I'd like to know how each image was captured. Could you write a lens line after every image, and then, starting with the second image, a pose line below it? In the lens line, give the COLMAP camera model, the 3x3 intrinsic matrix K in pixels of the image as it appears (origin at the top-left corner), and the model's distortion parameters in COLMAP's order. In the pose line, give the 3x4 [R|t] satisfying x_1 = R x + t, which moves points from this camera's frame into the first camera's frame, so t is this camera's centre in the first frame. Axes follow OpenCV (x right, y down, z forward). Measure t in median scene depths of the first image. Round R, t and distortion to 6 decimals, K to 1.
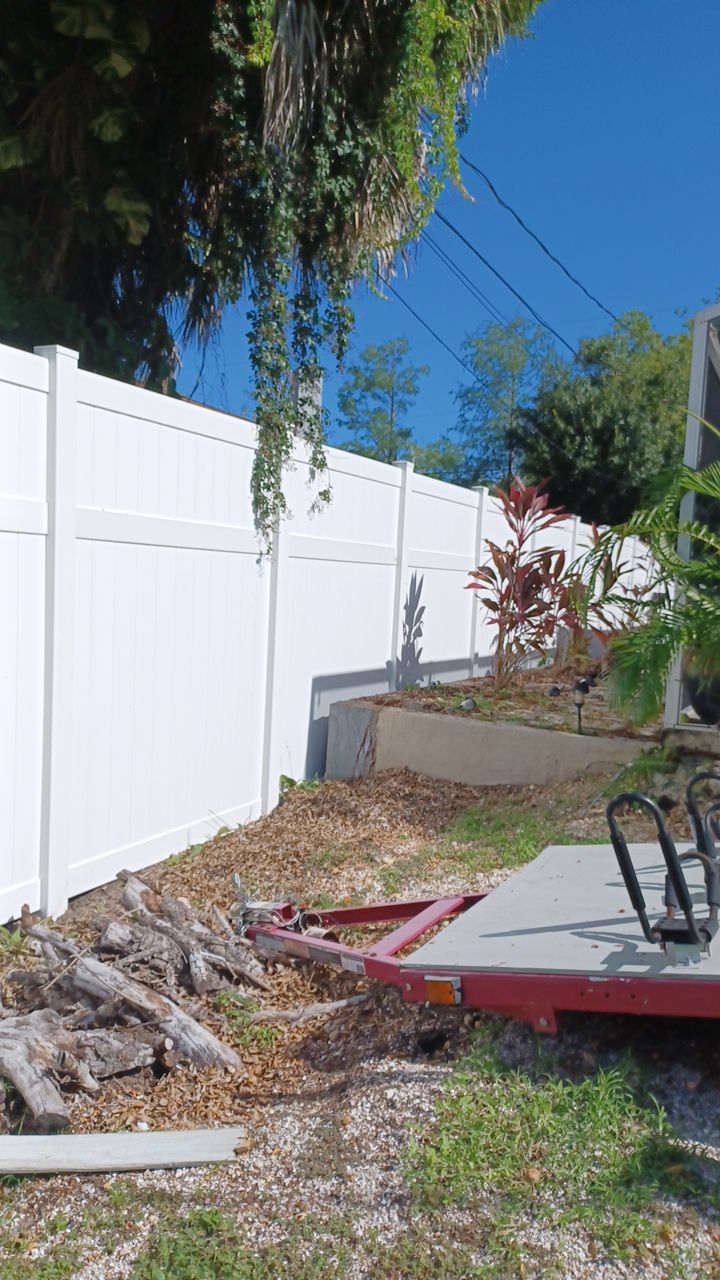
lens RADIAL K [[946.4, 0, 357.2], [0, 946.4, 658.3], [0, 0, 1]] dist [0.041094, 0.002020]
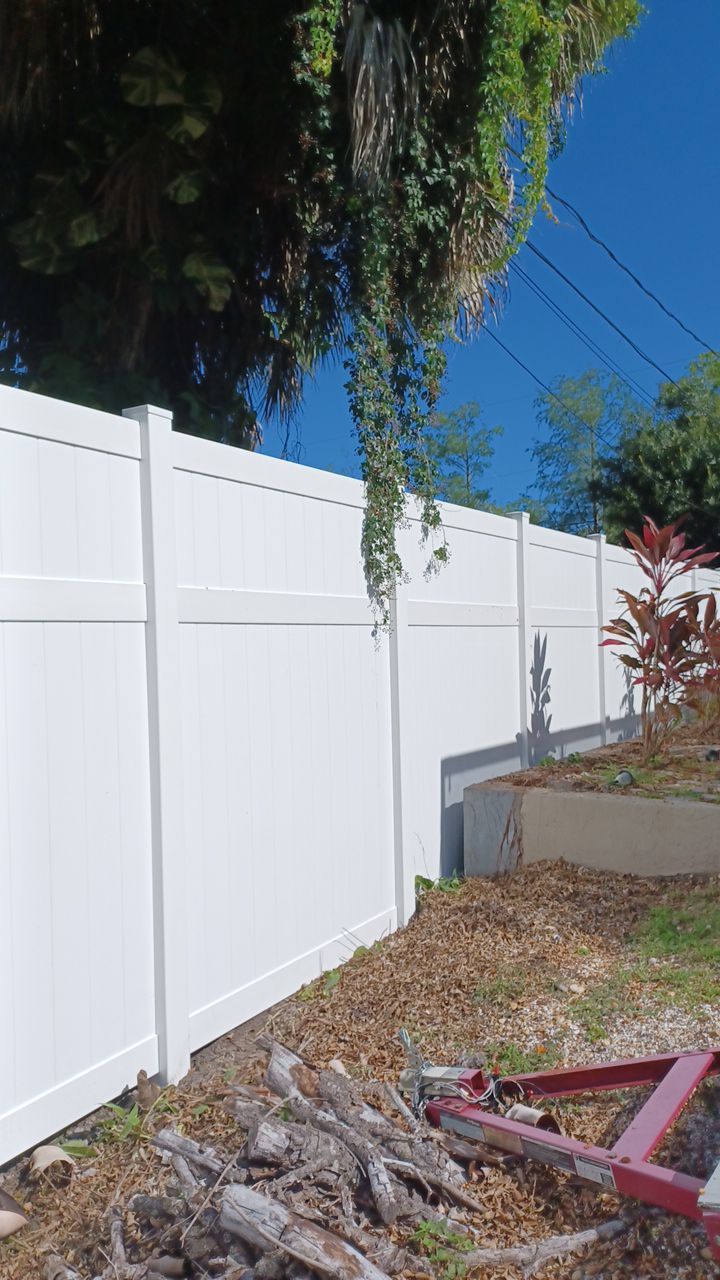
lens RADIAL K [[948.4, 0, 354.9], [0, 948.4, 647.9], [0, 0, 1]] dist [0.079523, -0.117115]
pose [[0.993282, -0.078352, -0.085161, -0.047697], [0.070712, 0.993491, -0.089305, -0.010598], [0.091604, 0.082683, 0.992357, 0.119003]]
